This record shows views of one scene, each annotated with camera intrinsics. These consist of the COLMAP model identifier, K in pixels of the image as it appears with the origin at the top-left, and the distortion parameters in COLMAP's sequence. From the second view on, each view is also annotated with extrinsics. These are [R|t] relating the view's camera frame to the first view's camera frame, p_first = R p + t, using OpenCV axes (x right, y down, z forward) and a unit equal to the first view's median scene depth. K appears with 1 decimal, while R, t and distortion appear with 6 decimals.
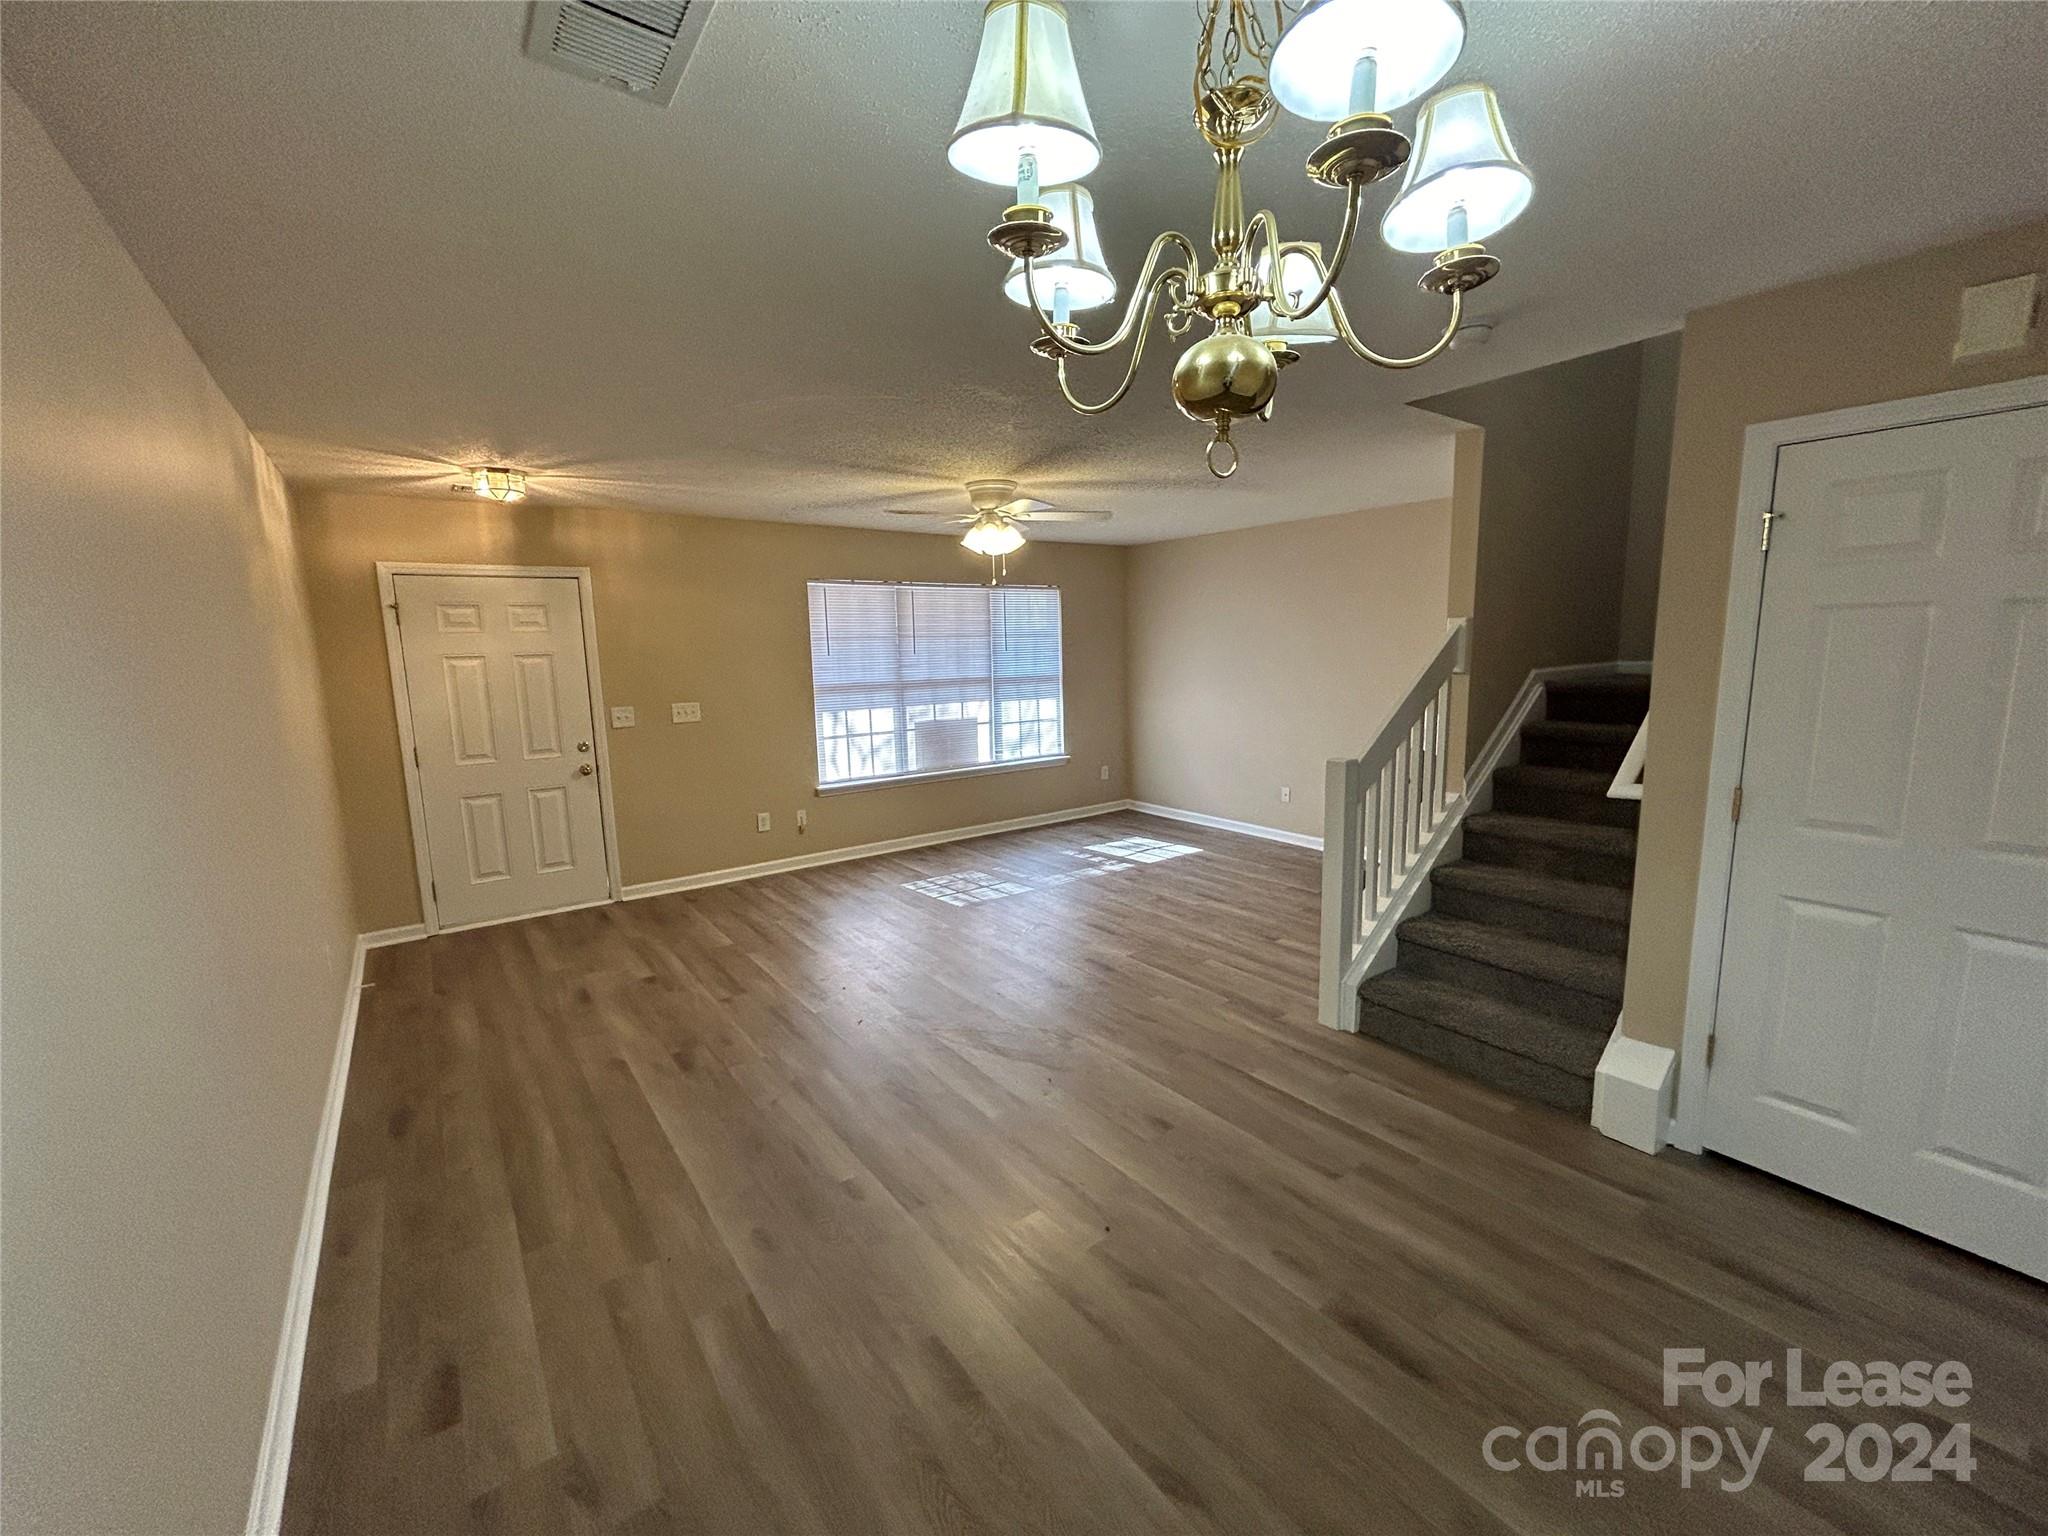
lens RADIAL K [[828.4, 0, 1024.3], [0, 828.4, 765.5], [0, 0, 1]] dist [-0.002952, 0.001254]
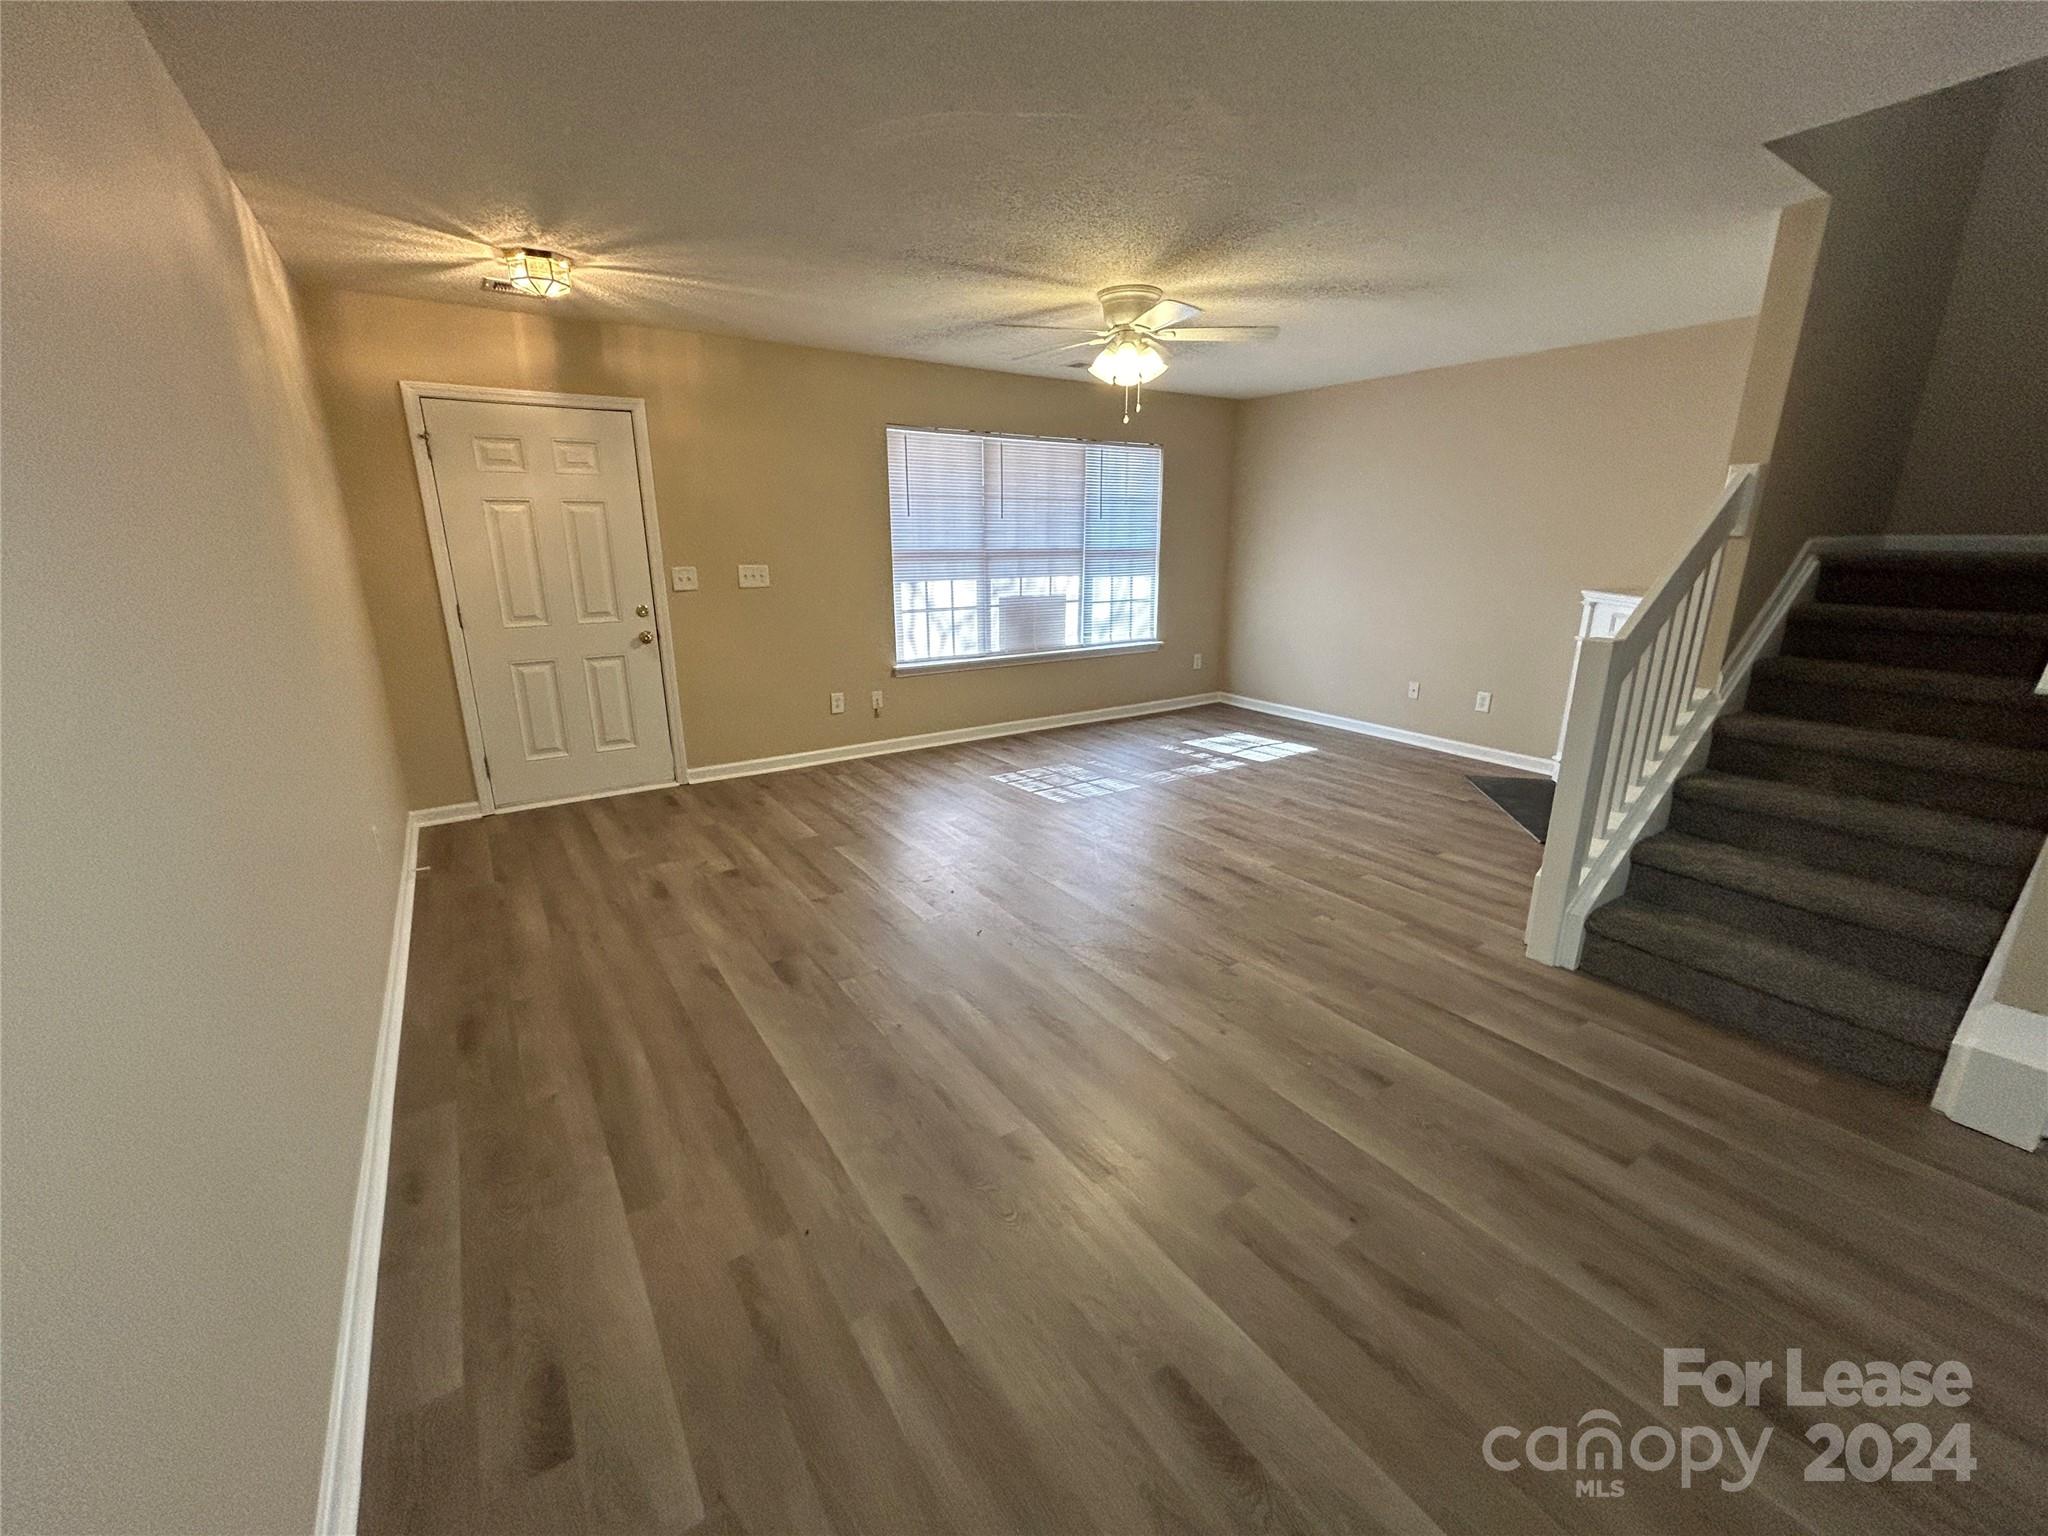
lens RADIAL K [[828.4, 0, 1024.2], [0, 828.4, 766.1], [0, 0, 1]] dist [-0.002952, 0.001254]
pose [[0.998866, 0.032731, -0.034588, -0.109609], [-0.028024, 0.991280, 0.128756, 0.020922], [0.038500, -0.127640, 0.991073, 0.143175]]
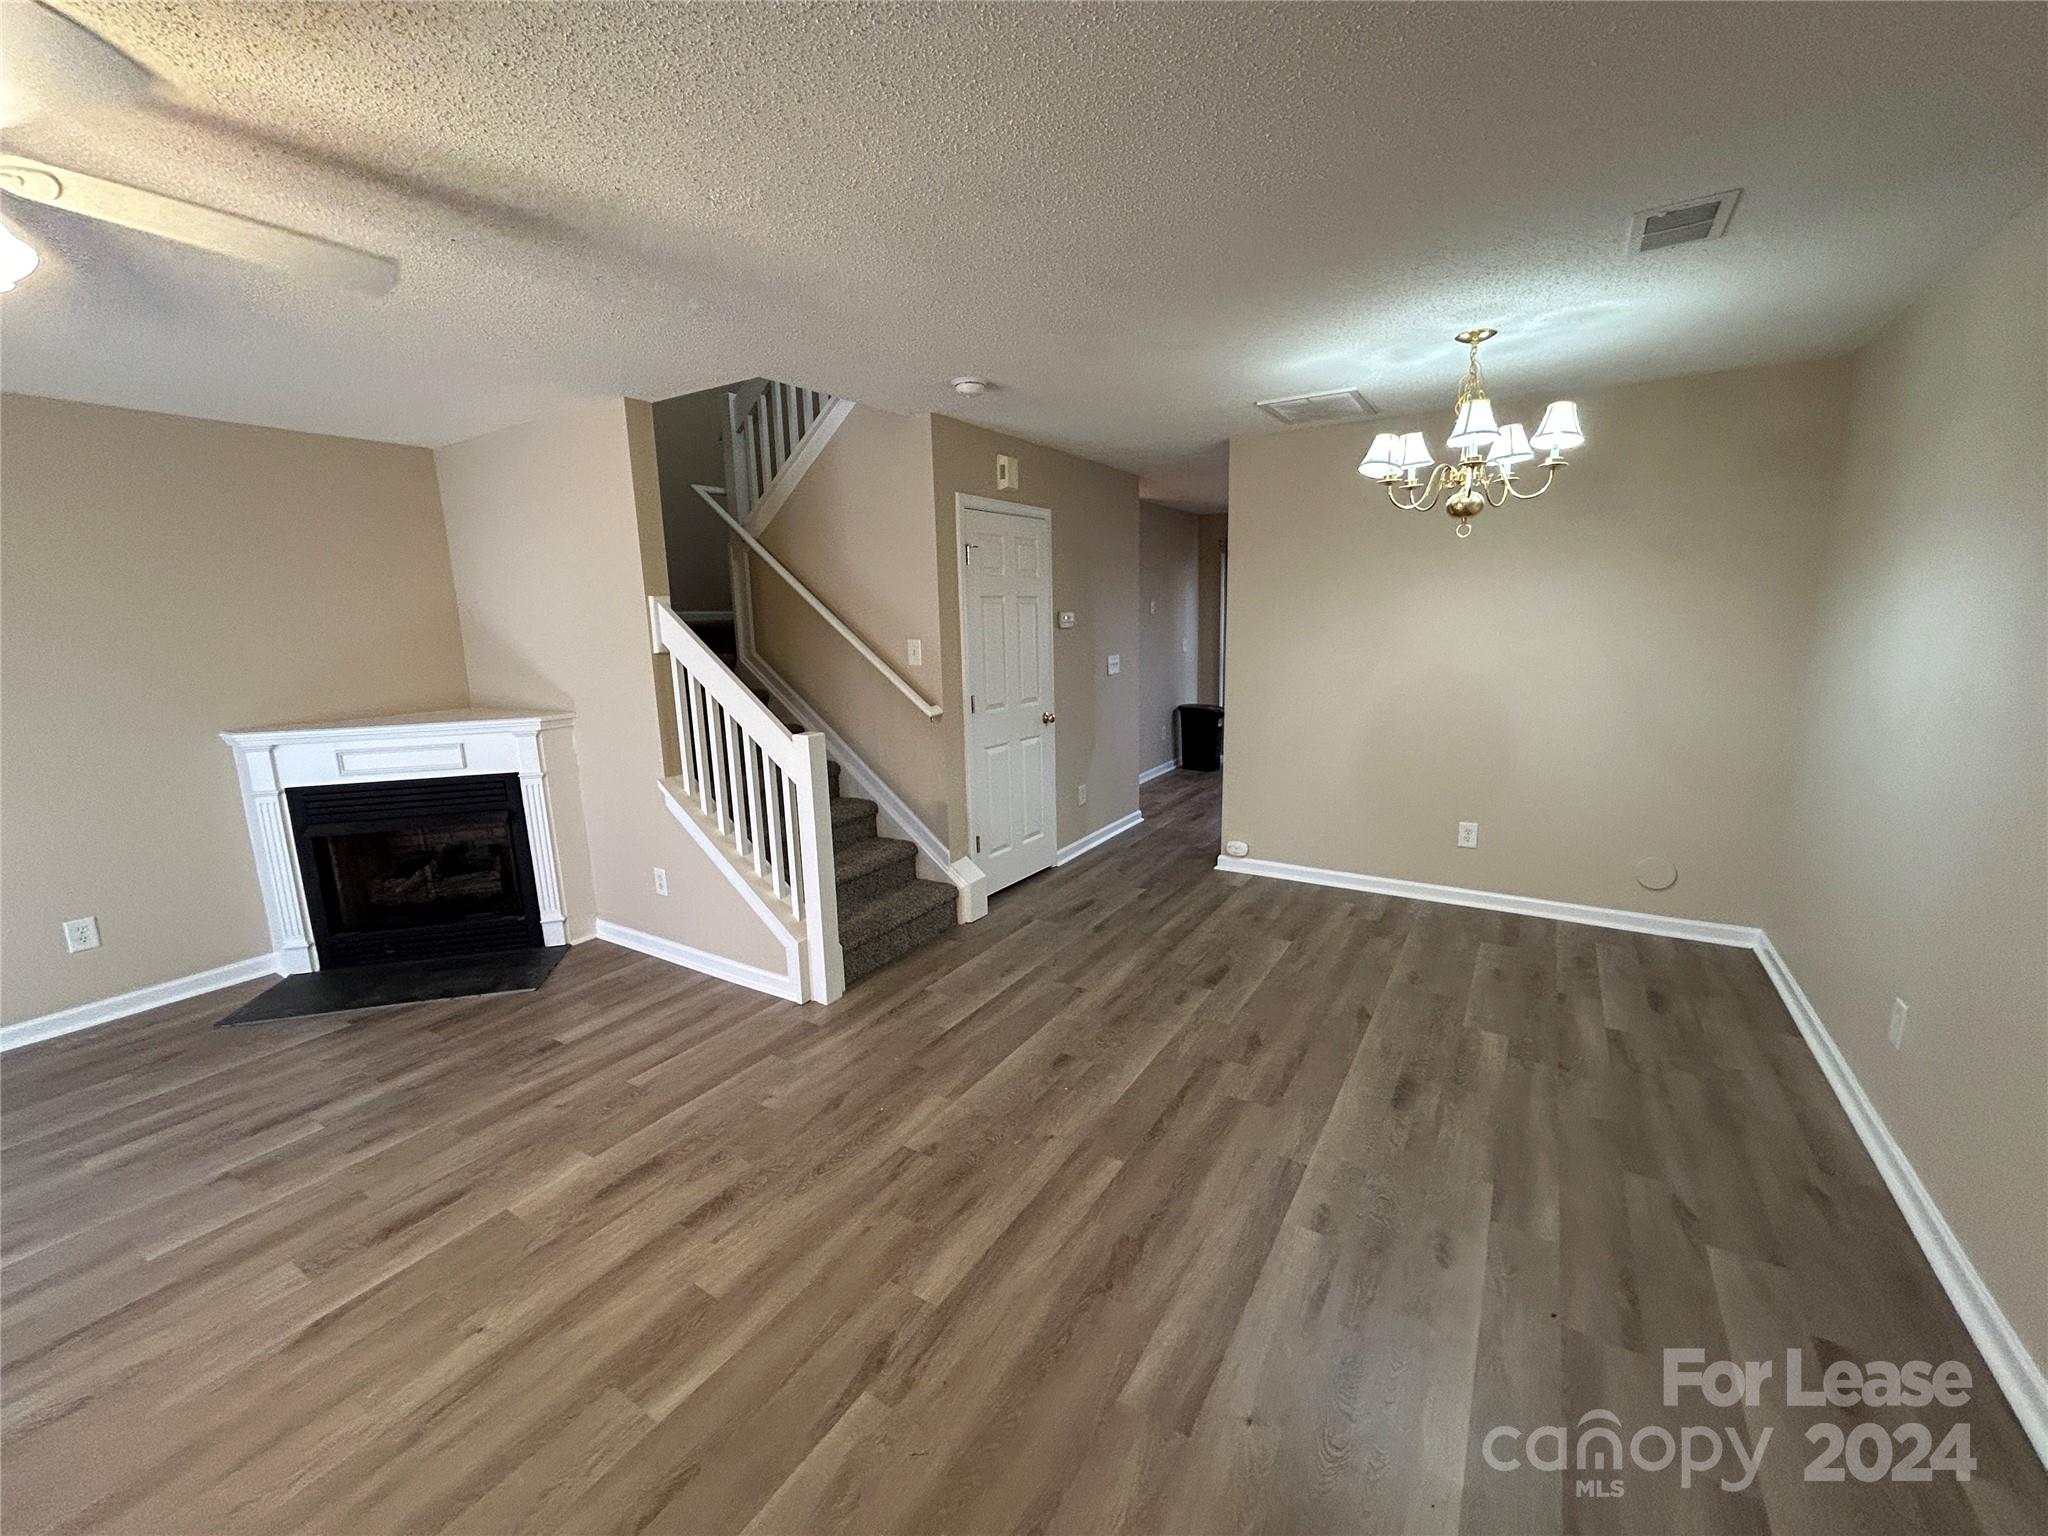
lens RADIAL K [[828.4, 0, 1023.0], [0, 828.4, 766.4], [0, 0, 1]] dist [-0.002952, 0.001254]
pose [[-0.363939, -0.140677, 0.920738, -0.493690], [0.167596, 0.962504, 0.213303, -0.109211], [-0.916220, 0.231942, -0.326716, 0.871934]]
